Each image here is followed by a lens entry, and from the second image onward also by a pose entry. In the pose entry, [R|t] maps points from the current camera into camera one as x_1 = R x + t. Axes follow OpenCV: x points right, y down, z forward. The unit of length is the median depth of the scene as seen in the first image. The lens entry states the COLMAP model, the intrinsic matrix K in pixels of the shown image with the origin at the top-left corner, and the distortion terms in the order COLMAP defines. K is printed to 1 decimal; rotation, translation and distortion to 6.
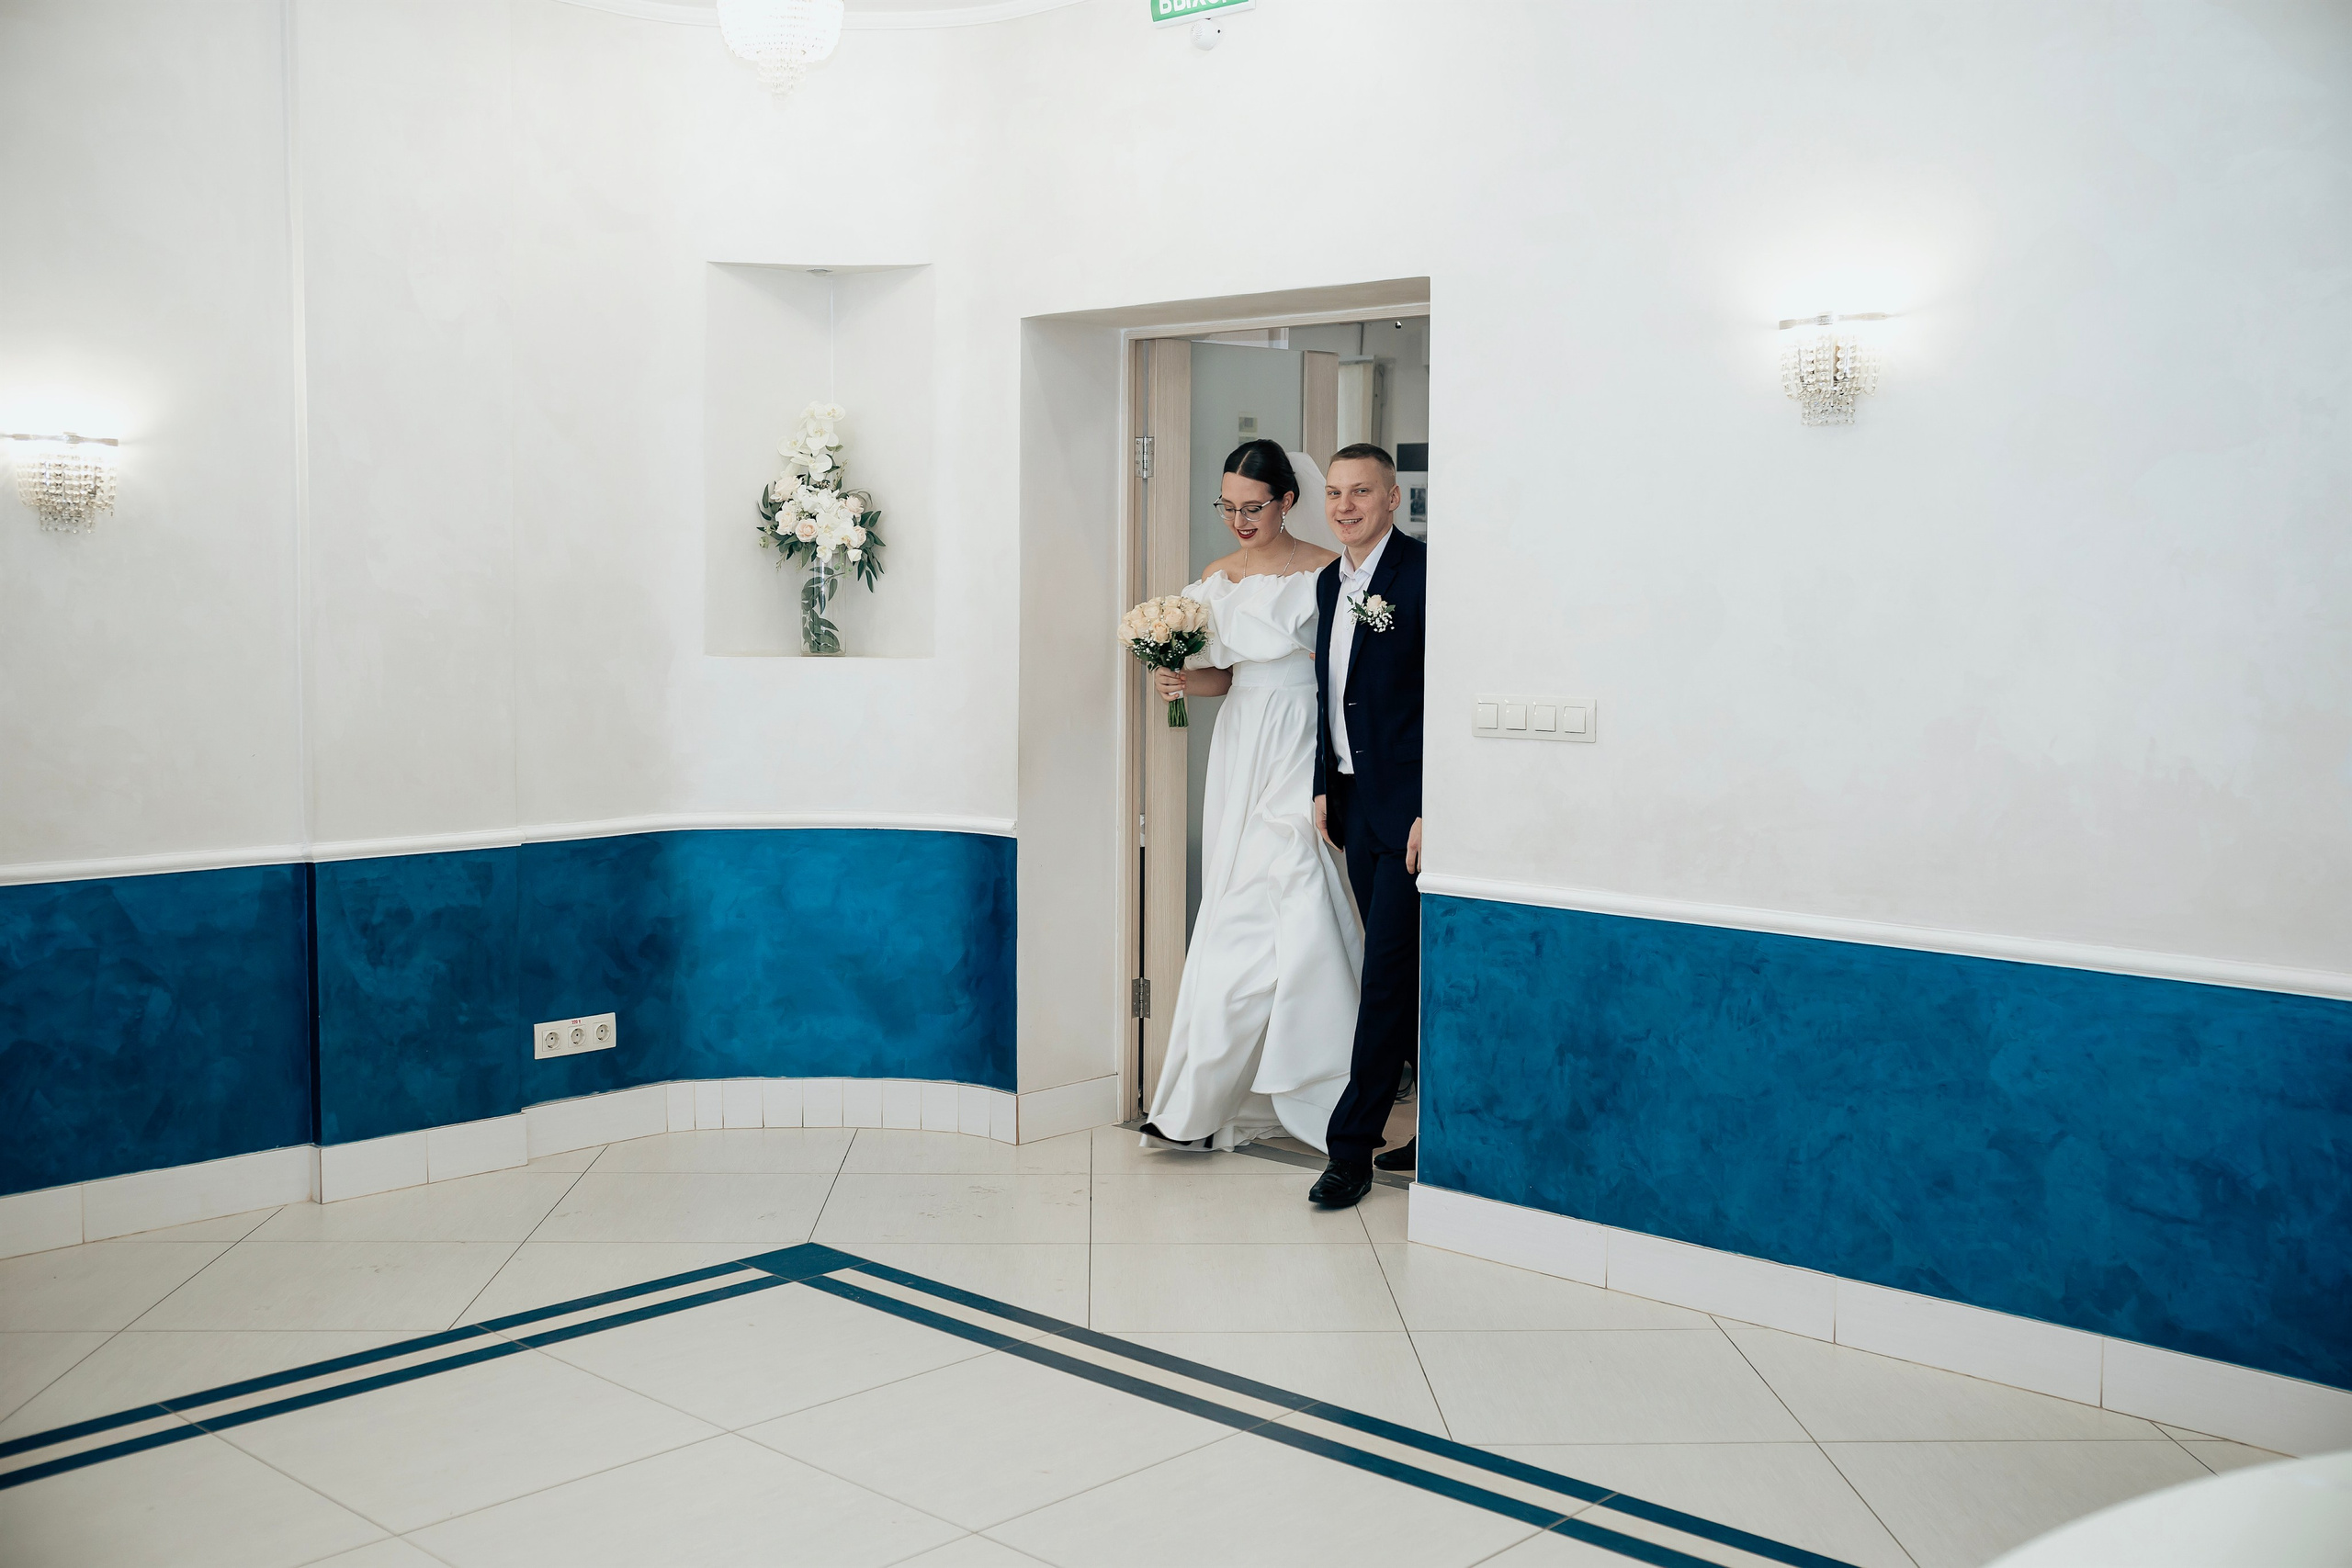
lens RADIAL K [[2404.2, 0, 1168.3], [0, 2404.2, 787.2], [0, 0, 1]] dist [0.002918, 0.000000]
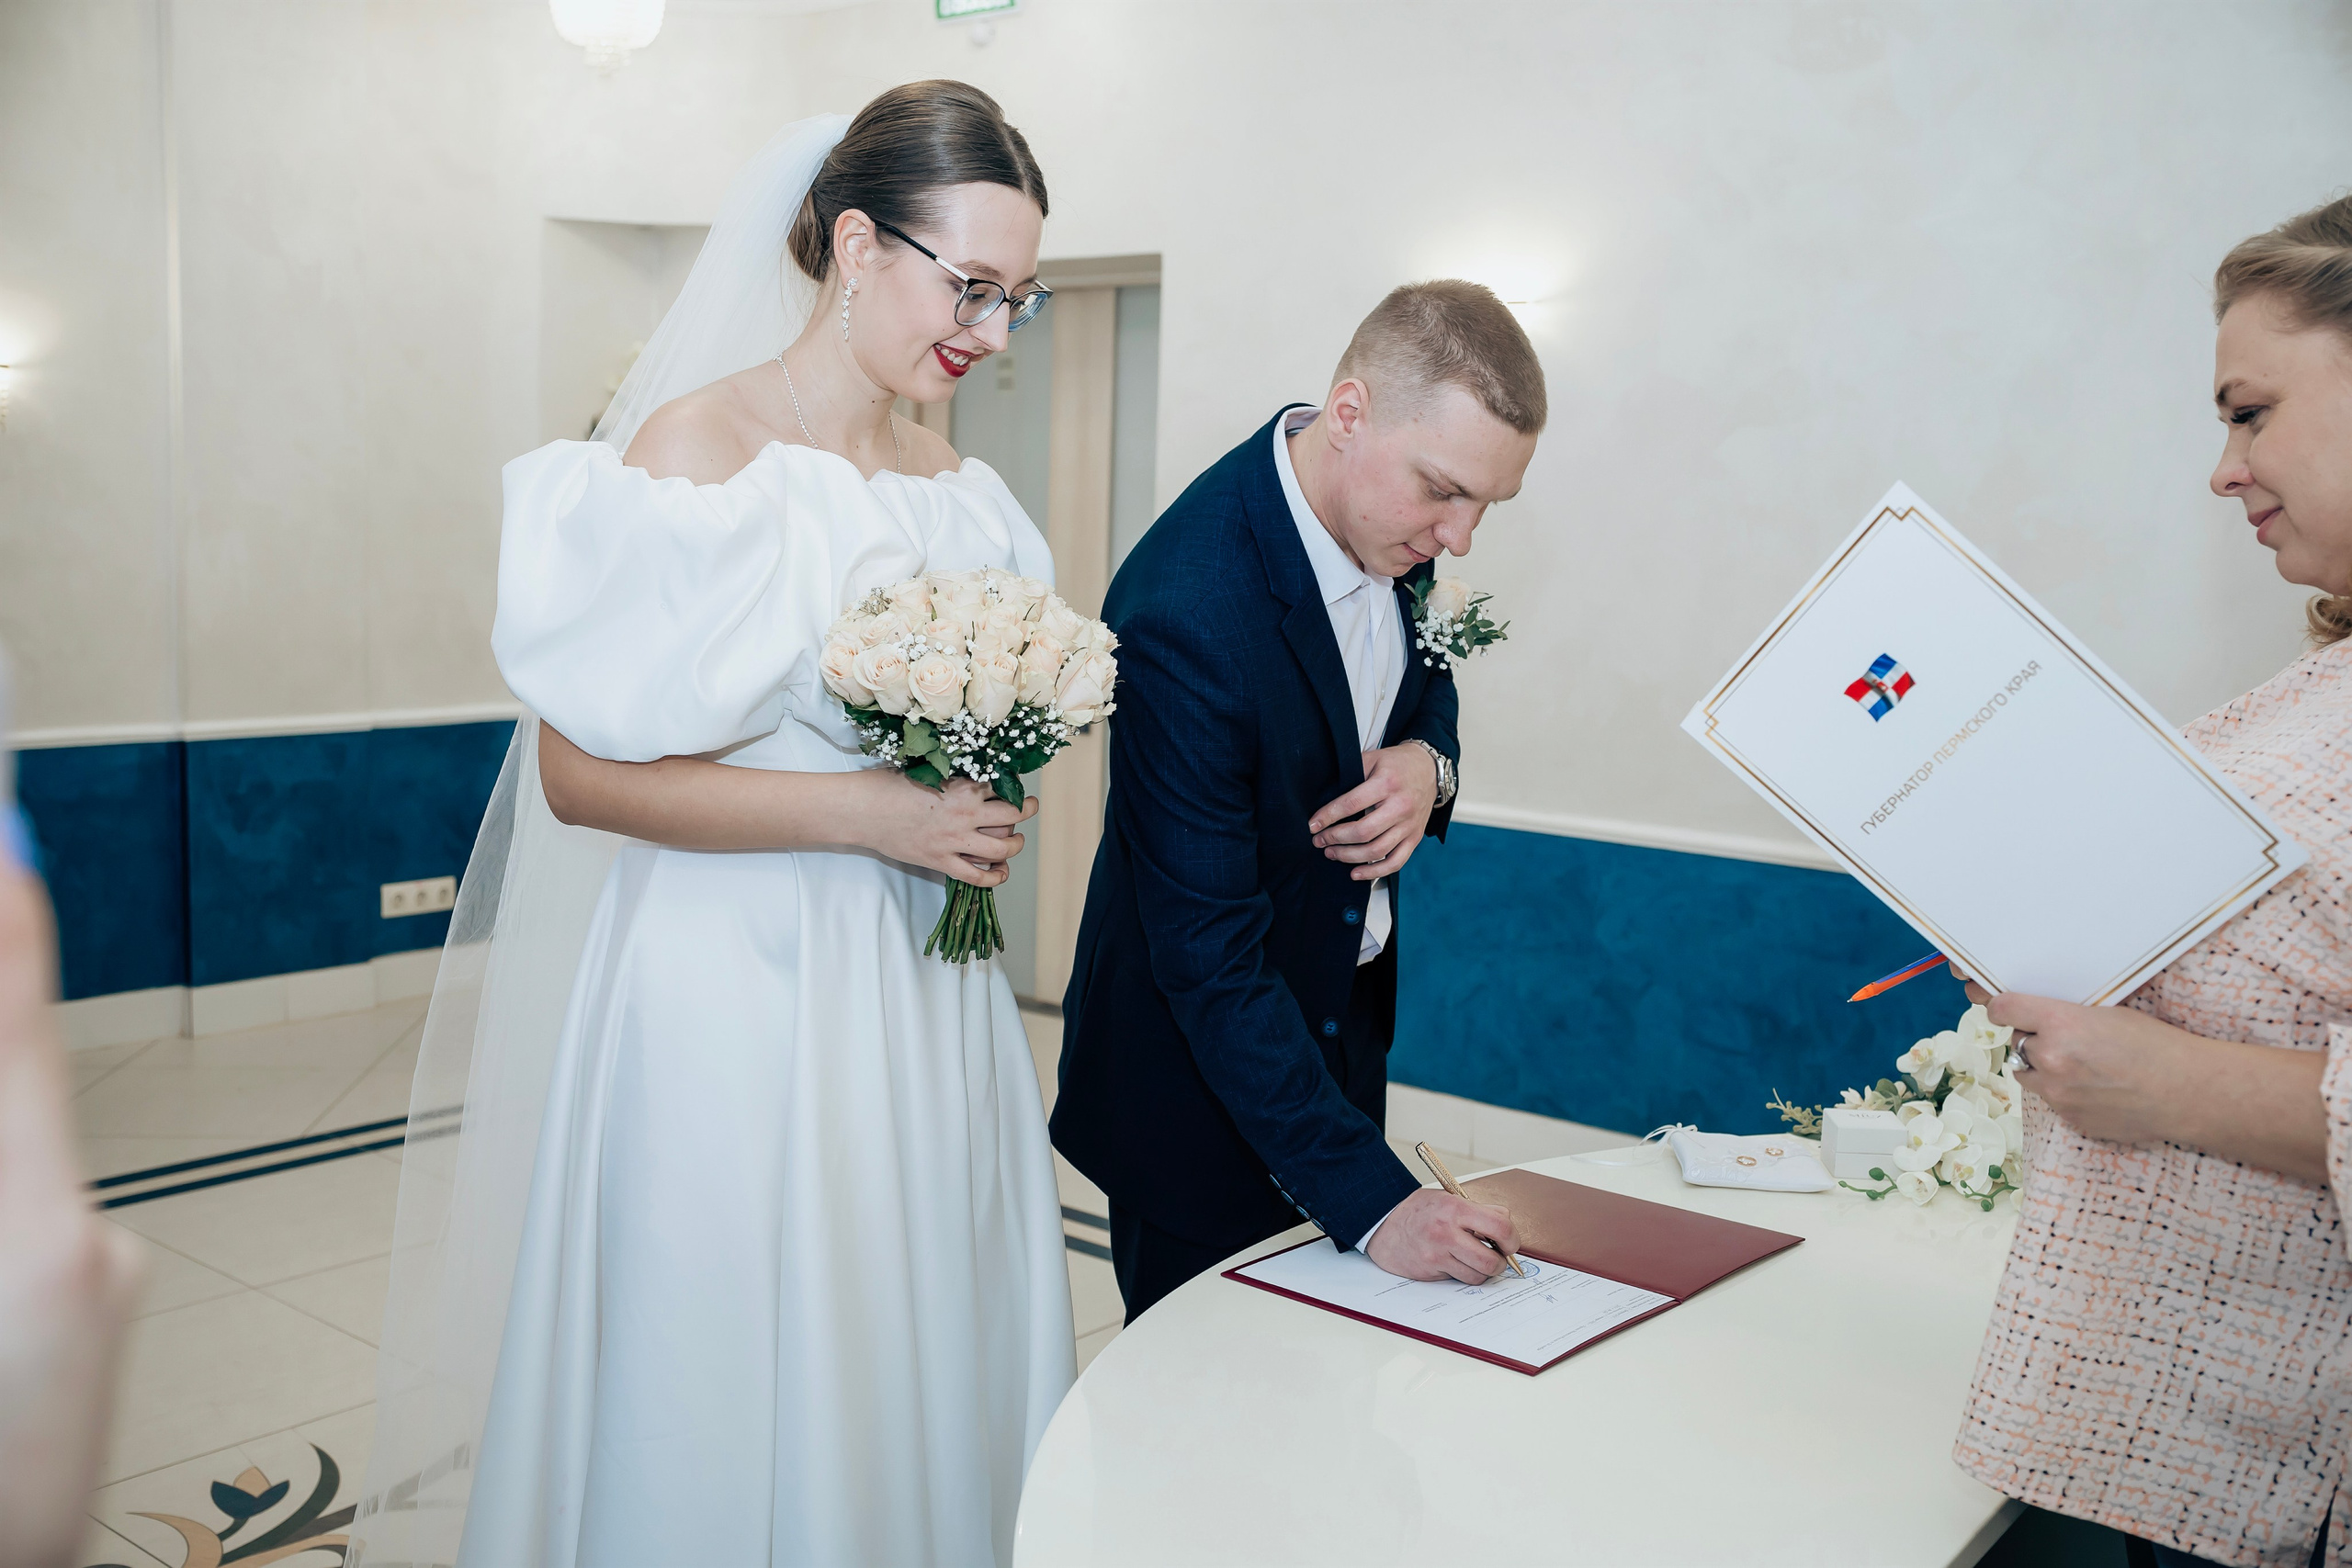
lens RADIAL K [[2332.0, 0, 1189.9], [0, 2332.0, 766.1], [0, 0, 1]] dist [-0.006230, 0.000000]
pose [[0.997622, 0.014806, 0.067310, 0.049655], [-0.017256, 0.999204, 0.035956, -0.004693], [-0.066724, -0.037032, 0.997084, -0.144833]]
